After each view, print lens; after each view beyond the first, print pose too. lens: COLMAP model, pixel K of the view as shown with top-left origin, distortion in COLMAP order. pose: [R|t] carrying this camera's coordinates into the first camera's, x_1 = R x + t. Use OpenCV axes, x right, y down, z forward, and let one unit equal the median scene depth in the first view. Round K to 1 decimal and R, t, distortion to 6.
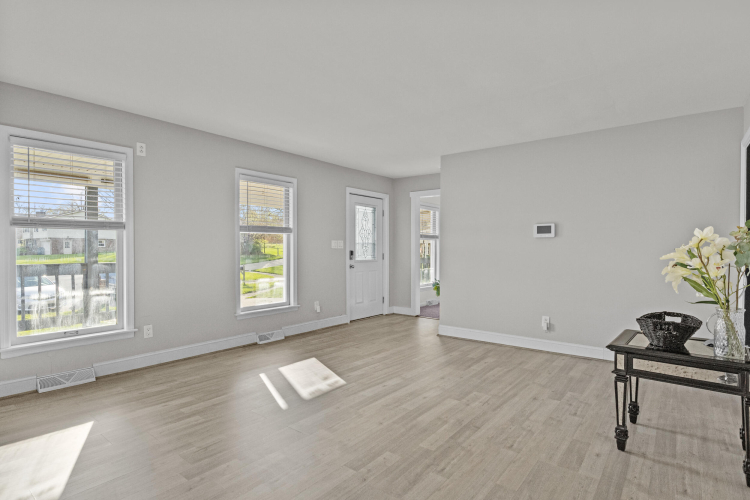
lens RADIAL K [[377.2, 0, 368.1], [0, 377.2, 252.4], [0, 0, 1]] dist [-0.010421, -0.001167]
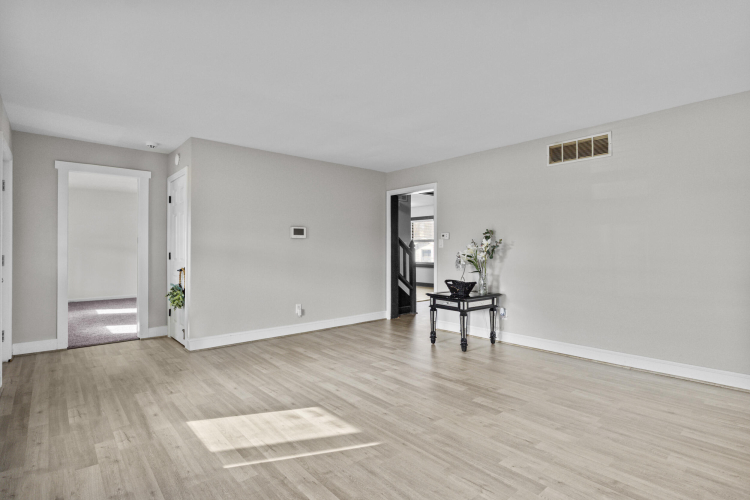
lens RADIAL K [[377.2, 0, 373.9], [0, 377.2, 246.5], [0, 0, 1]] dist [-0.010421, -0.001167]
pose [[0.172809, 0.008434, 0.984919, -0.915738], [0.005398, 0.999940, -0.009510, -0.000093], [-0.984941, 0.006960, 0.172753, 0.770684]]
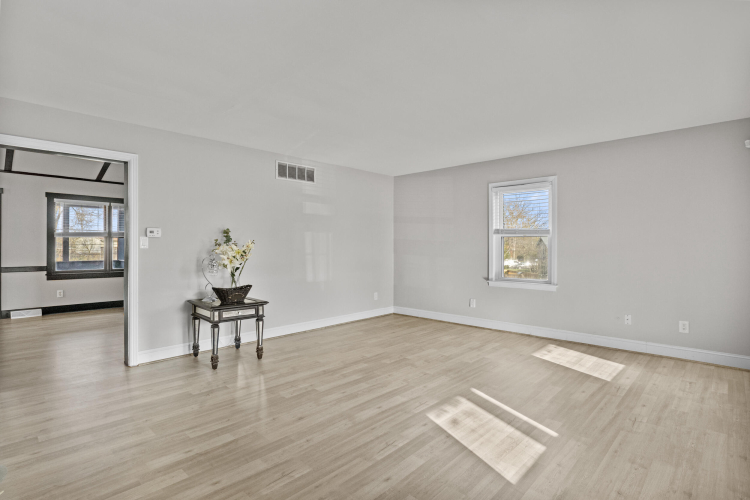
lens RADIAL K [[377.2, 0, 377.3], [0, 377.2, 250.6], [0, 0, 1]] dist [-0.010421, -0.001167]
pose [[-0.997982, -0.000003, 0.063497, -0.007308], [0.000904, 0.999898, 0.014242, -0.019036], [-0.063490, 0.014271, -0.997880, 1.928218]]
